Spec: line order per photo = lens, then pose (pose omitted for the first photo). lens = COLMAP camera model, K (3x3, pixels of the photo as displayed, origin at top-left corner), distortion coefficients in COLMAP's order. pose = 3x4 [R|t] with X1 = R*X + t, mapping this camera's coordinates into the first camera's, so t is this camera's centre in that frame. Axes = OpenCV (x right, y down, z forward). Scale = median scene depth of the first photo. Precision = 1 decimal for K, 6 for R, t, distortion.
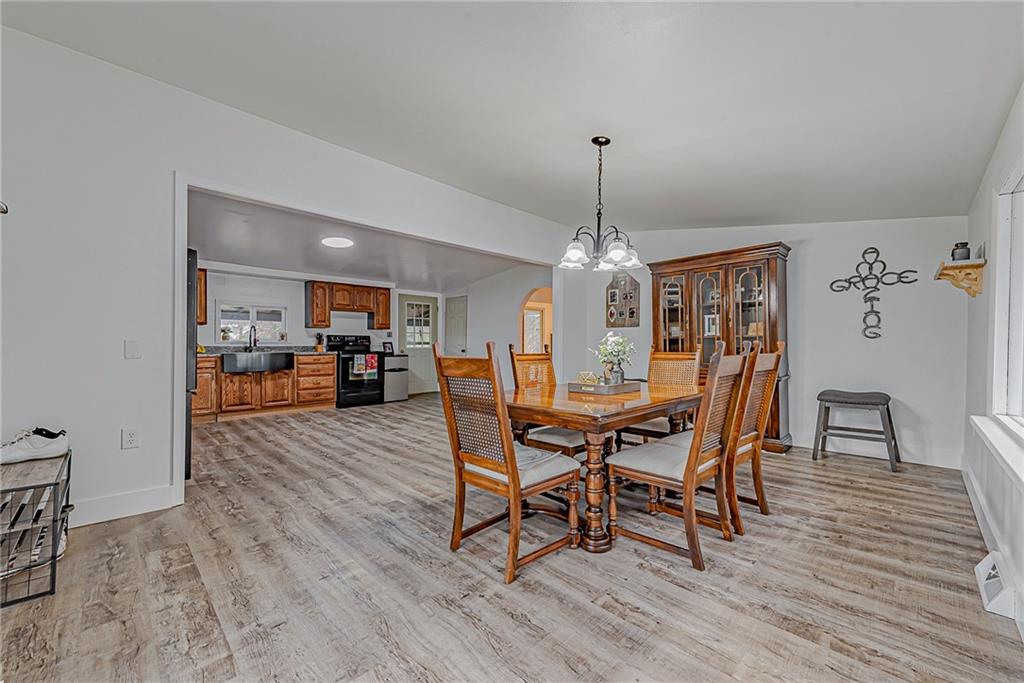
lens RADIAL K [[405.6, 0, 521.7], [0, 405.6, 343.8], [0, 0, 1]] dist [0.018106, -0.005386]
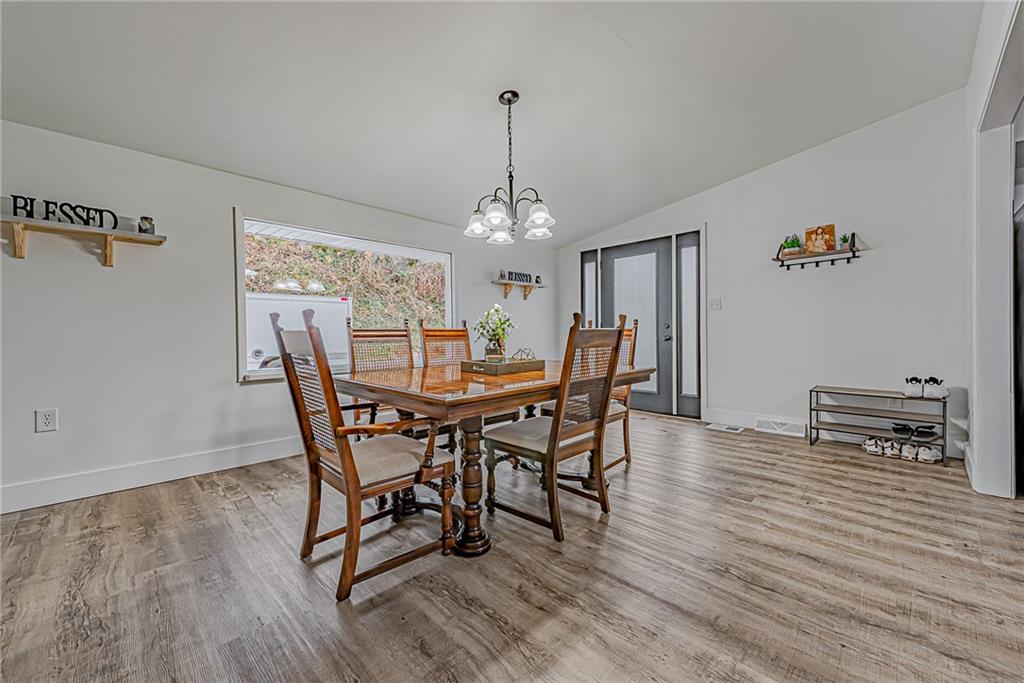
lens RADIAL K [[405.6, 0, 510.6], [0, 405.6, 335.9], [0, 0, 1]] dist [0.018106, -0.005386]
pose [[-0.999760, 0.005513, 0.021182, 0.074053], [0.005645, 0.999965, 0.006199, 0.015047], [-0.021147, 0.006317, -0.999756, 0.813676]]
